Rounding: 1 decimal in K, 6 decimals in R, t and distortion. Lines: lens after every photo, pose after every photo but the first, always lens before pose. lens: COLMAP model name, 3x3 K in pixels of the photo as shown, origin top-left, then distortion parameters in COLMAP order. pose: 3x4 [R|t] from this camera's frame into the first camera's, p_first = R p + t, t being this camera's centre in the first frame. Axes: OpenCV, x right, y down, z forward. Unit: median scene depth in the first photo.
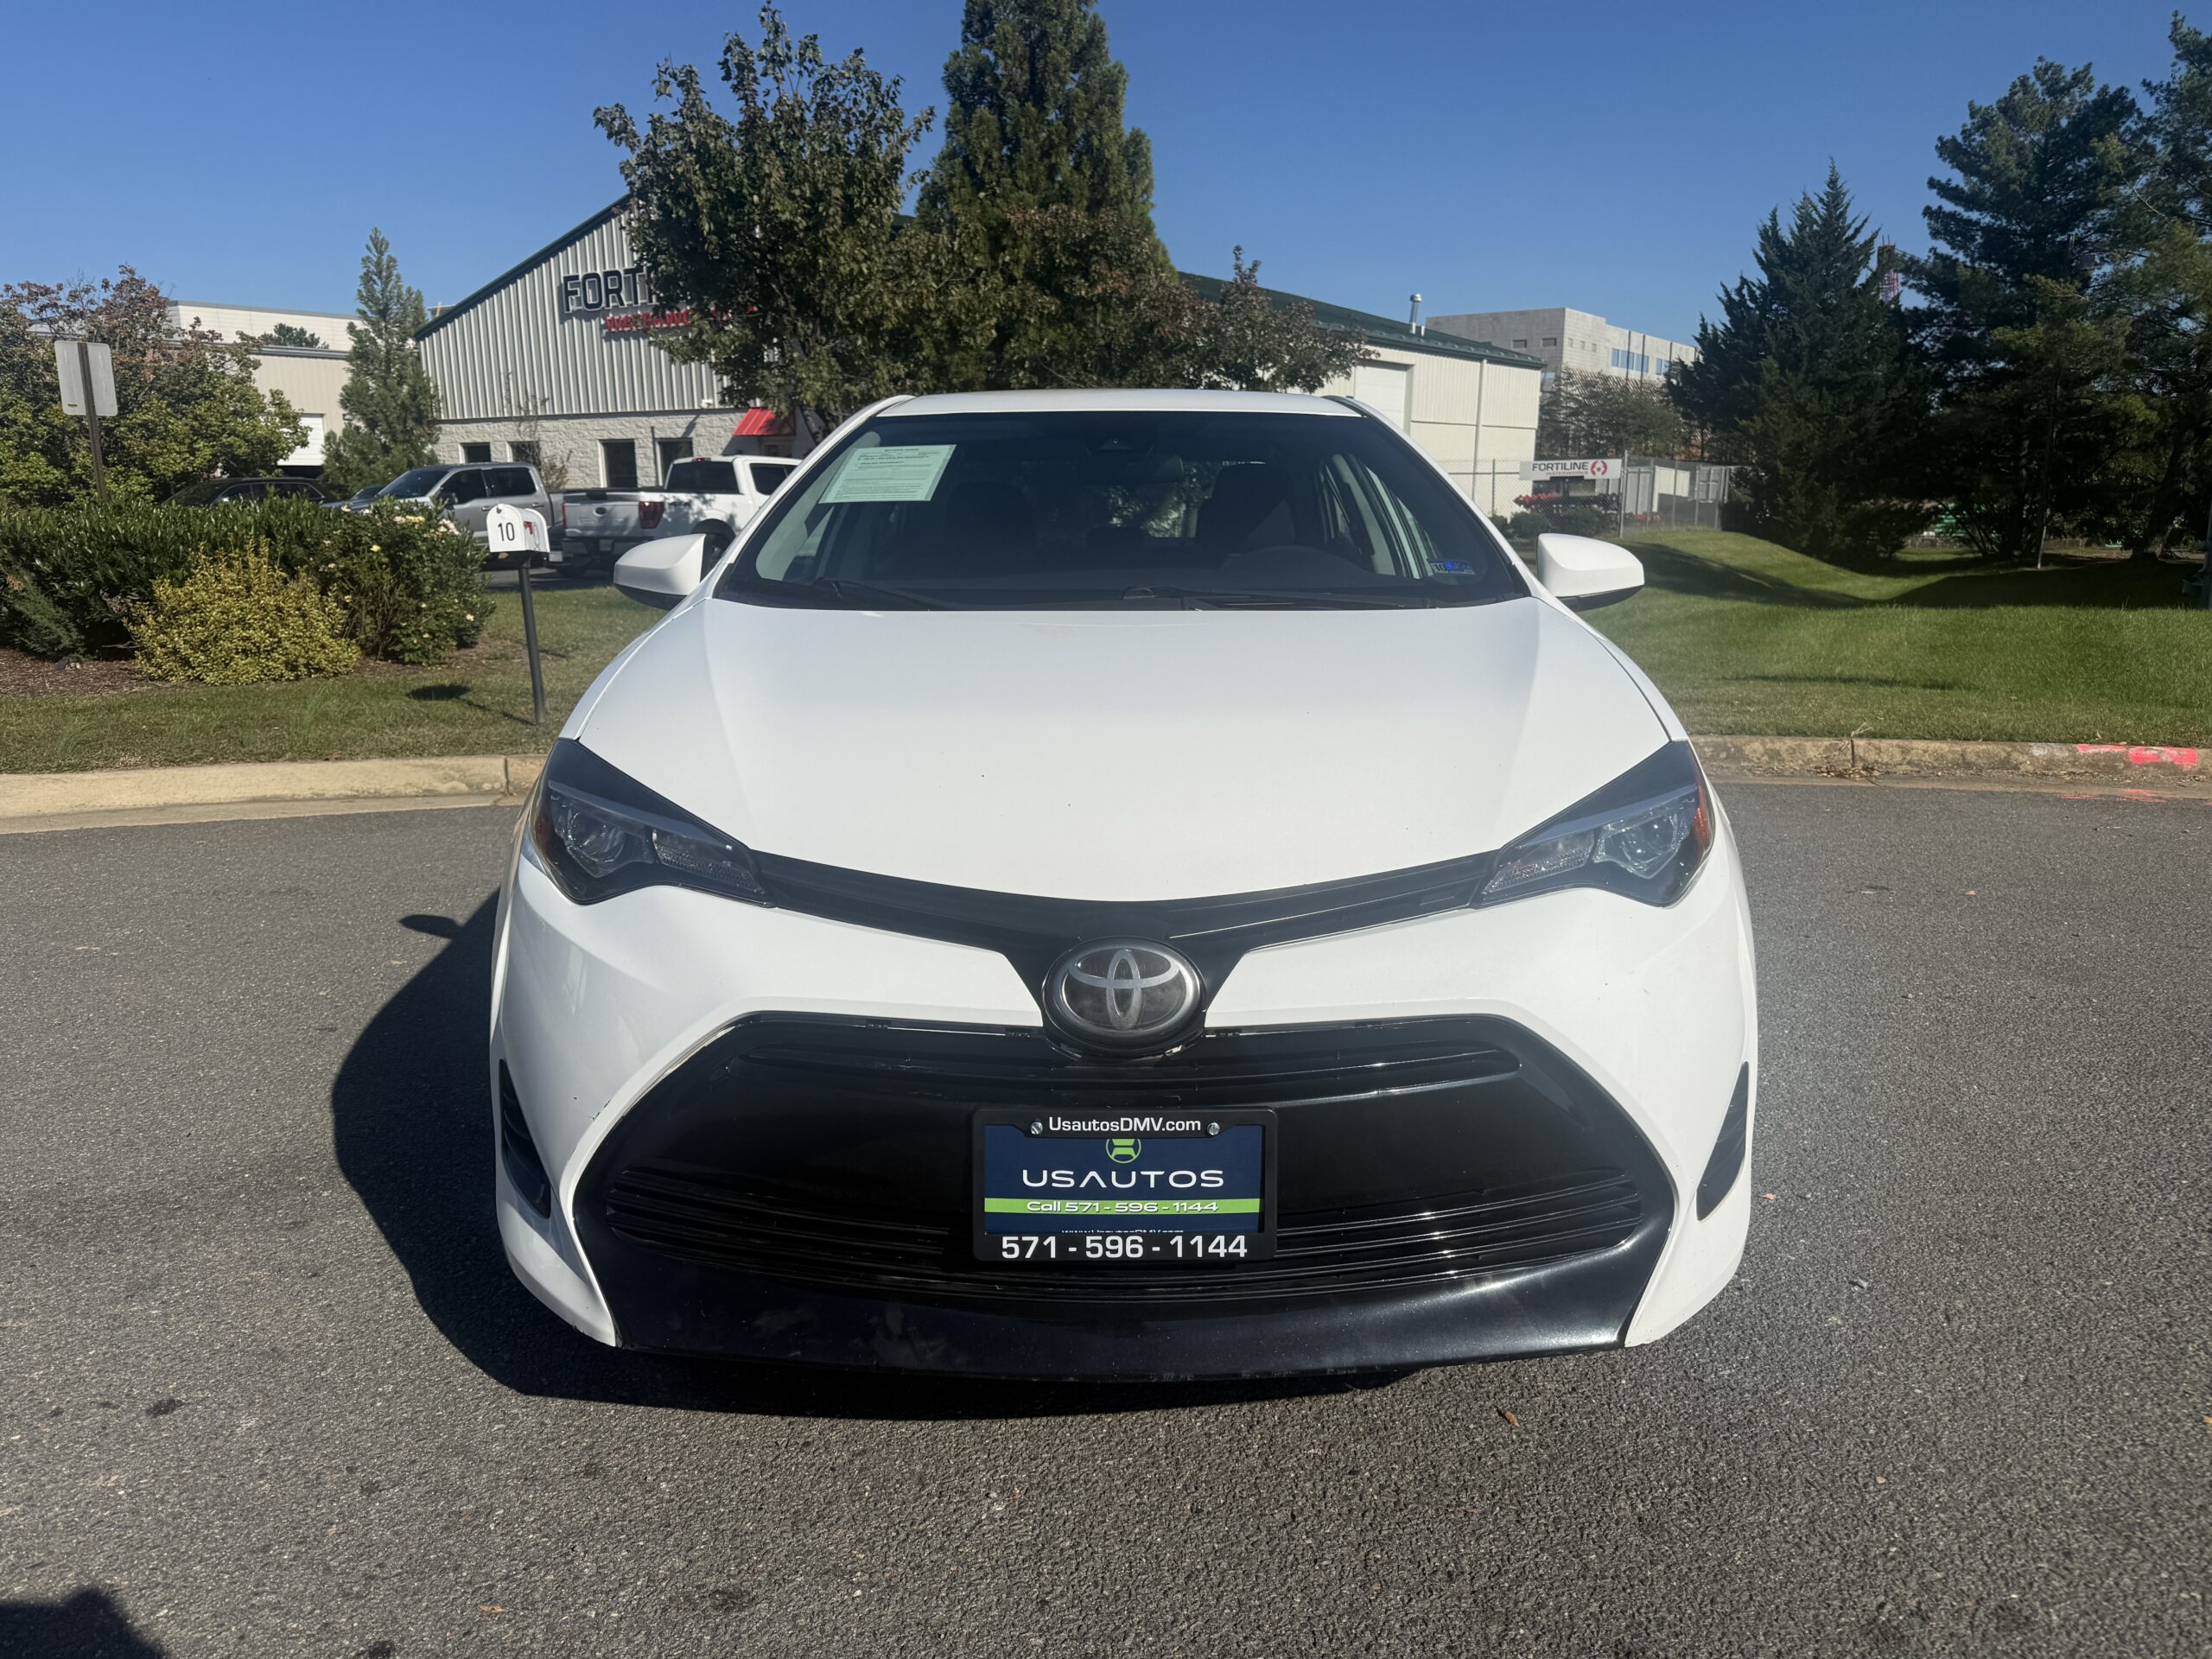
lens RADIAL K [[1638.2, 0, 1115.8], [0, 1638.2, 831.0], [0, 0, 1]] dist [0.008902, -0.014048]
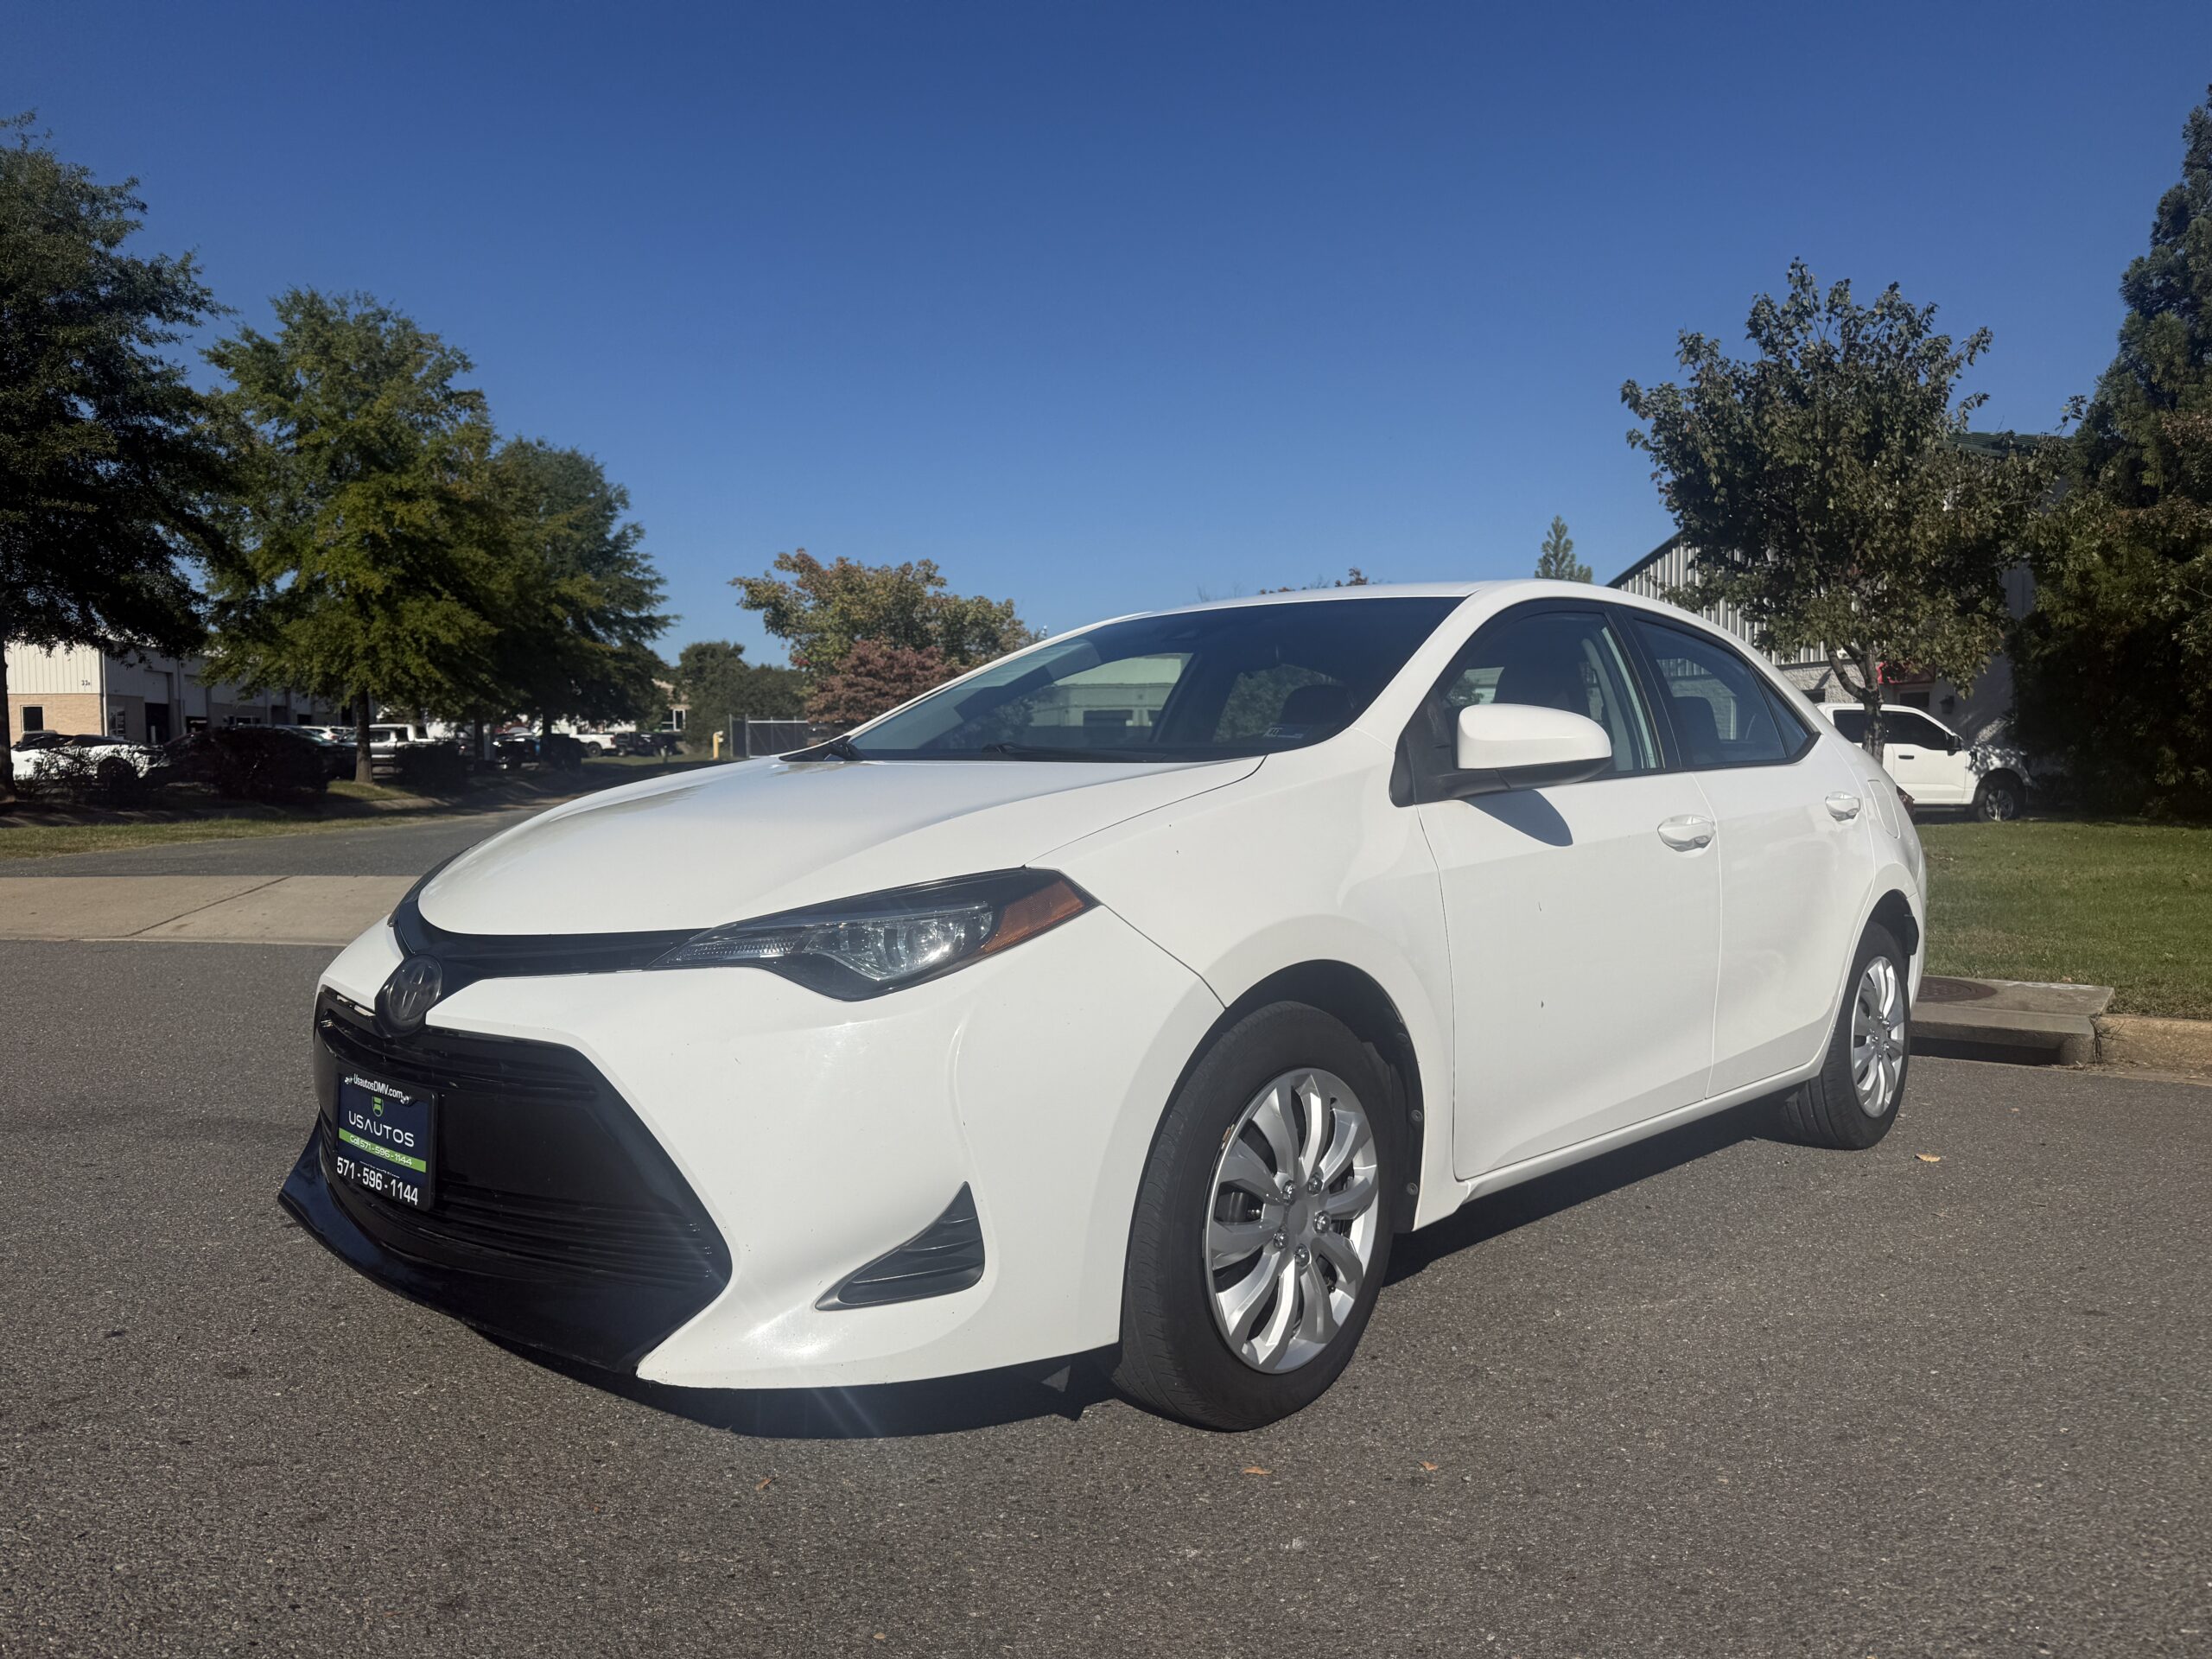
lens RADIAL K [[1638.2, 0, 1114.7], [0, 1638.2, 825.7], [0, 0, 1]] dist [0.008902, -0.014048]
pose [[0.724845, 0.024548, -0.688474, 0.105538], [-0.135760, 0.984858, -0.107816, 0.002103], [0.675403, 0.171617, 0.717202, 0.029725]]
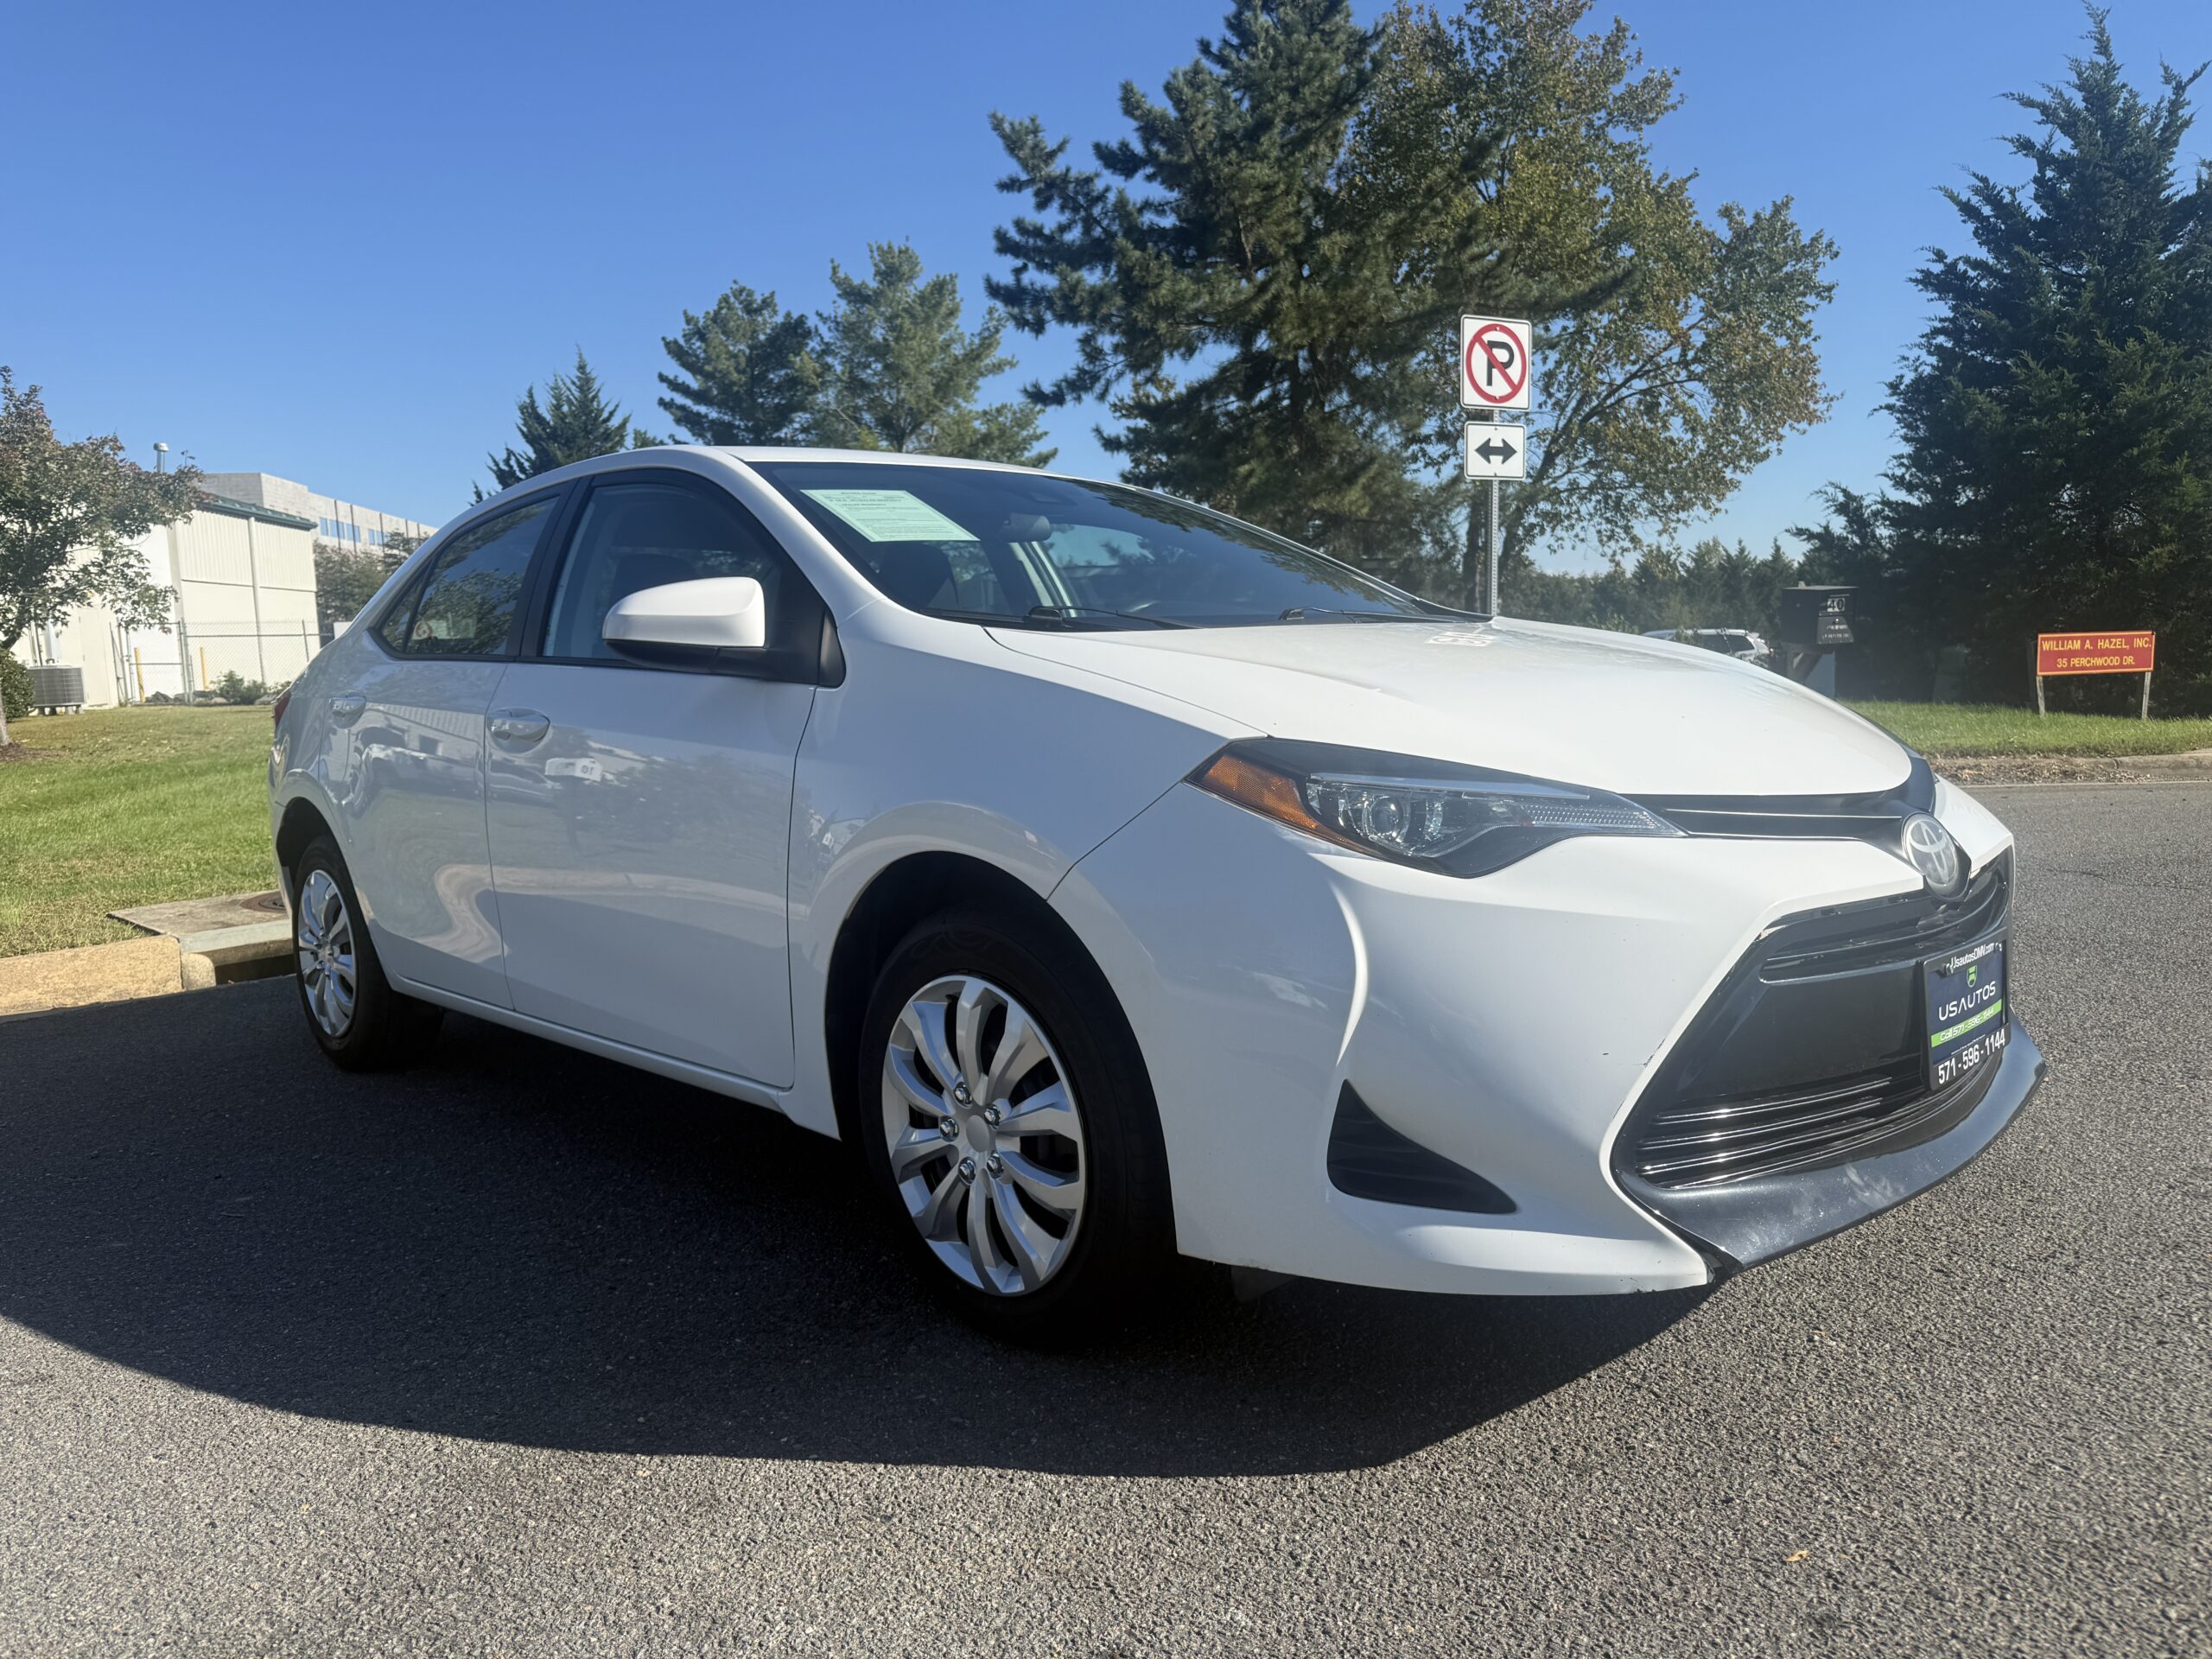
lens RADIAL K [[1638.2, 0, 1110.2], [0, 1638.2, 836.8], [0, 0, 1]] dist [0.008902, -0.014048]
pose [[0.710838, -0.097299, 0.696593, -0.100643], [0.168258, 0.985153, -0.034094, 0.001611], [-0.682933, 0.141442, 0.716656, 0.040687]]
